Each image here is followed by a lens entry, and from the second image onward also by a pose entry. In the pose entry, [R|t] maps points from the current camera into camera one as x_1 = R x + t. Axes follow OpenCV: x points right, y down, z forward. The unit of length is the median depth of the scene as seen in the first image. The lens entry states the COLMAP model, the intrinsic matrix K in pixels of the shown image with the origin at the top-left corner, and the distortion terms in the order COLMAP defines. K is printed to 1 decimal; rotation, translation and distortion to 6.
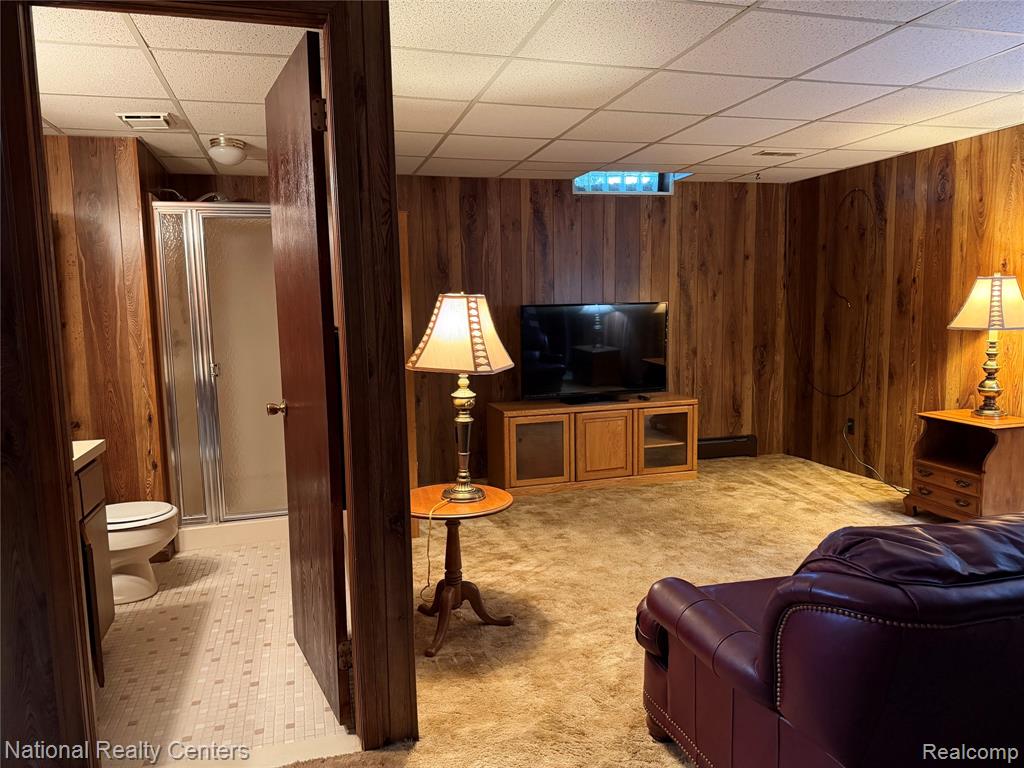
lens RADIAL K [[714.7, 0, 511.2], [0, 714.7, 388.1], [0, 0, 1]] dist [0.064355, -0.097703]
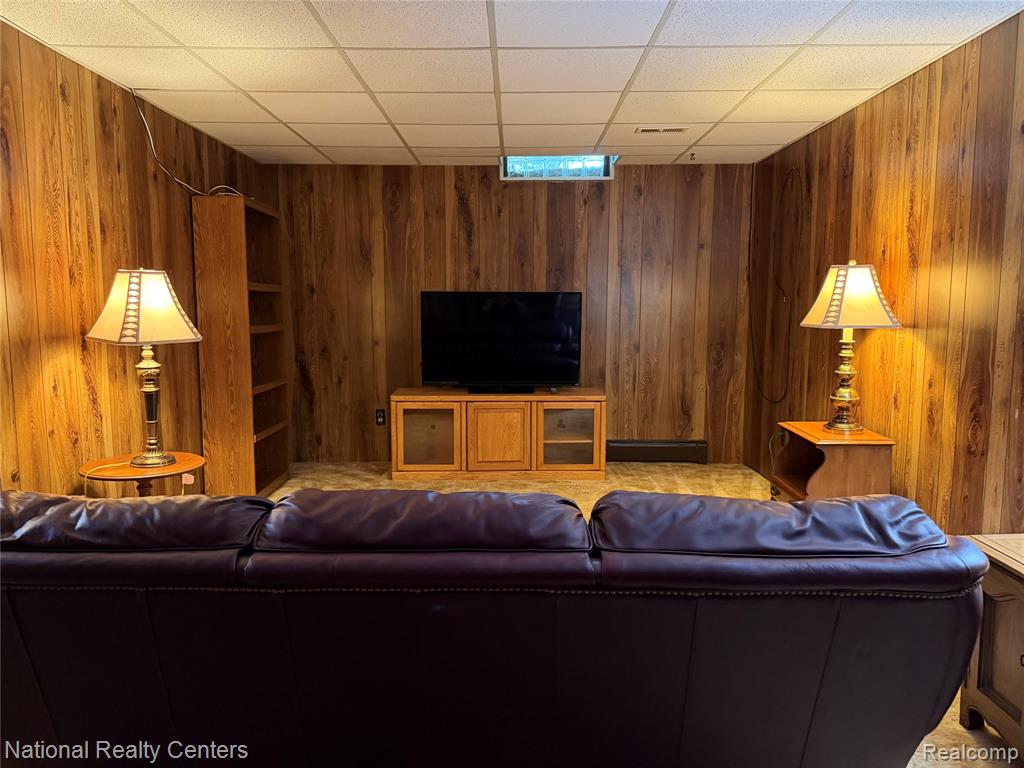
lens RADIAL K [[714.7, 0, 511.2], [0, 714.7, 388.1], [0, 0, 1]] dist [0.064355, -0.097703]
pose [[0.962419, 0.056370, -0.265656, 0.386057], [-0.054652, 0.998409, 0.013859, -0.000867], [0.266014, 0.001181, 0.963968, 0.058957]]
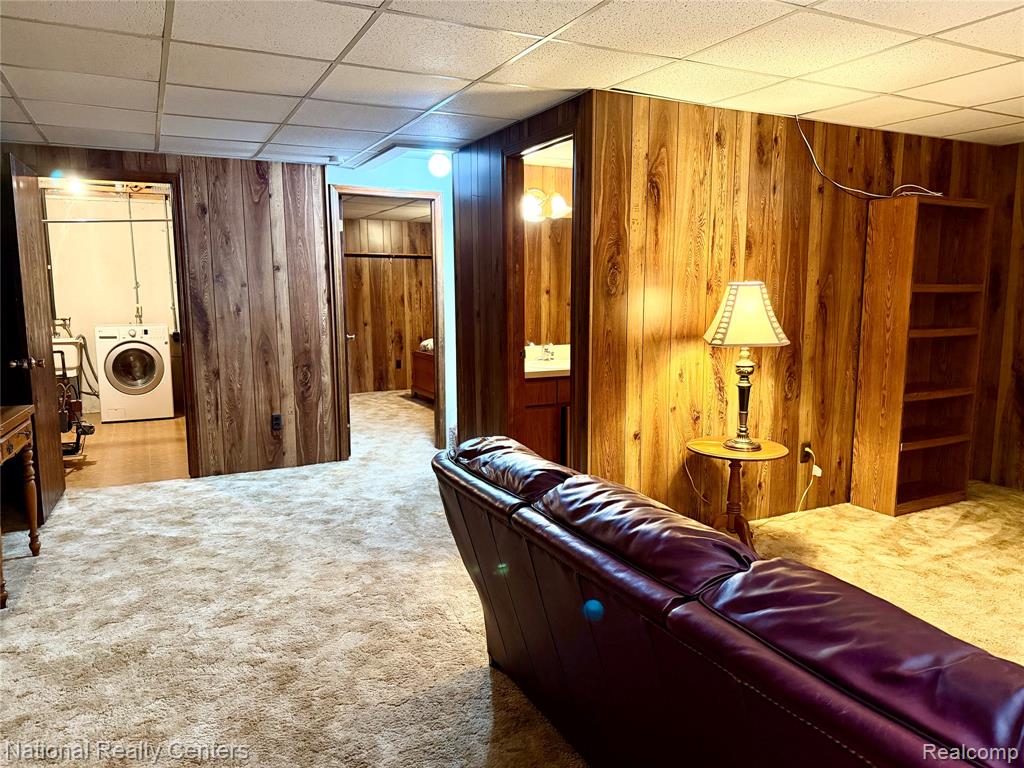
lens RADIAL K [[725.3, 0, 512.0], [0, 725.3, 384.0], [0, 0, 1]] dist [0.065787, -0.120192]
pose [[0.188447, 0.153374, -0.970033, 0.570598], [-0.110759, 0.984747, 0.134183, -0.042947], [0.975818, 0.082154, 0.202561, 0.185745]]
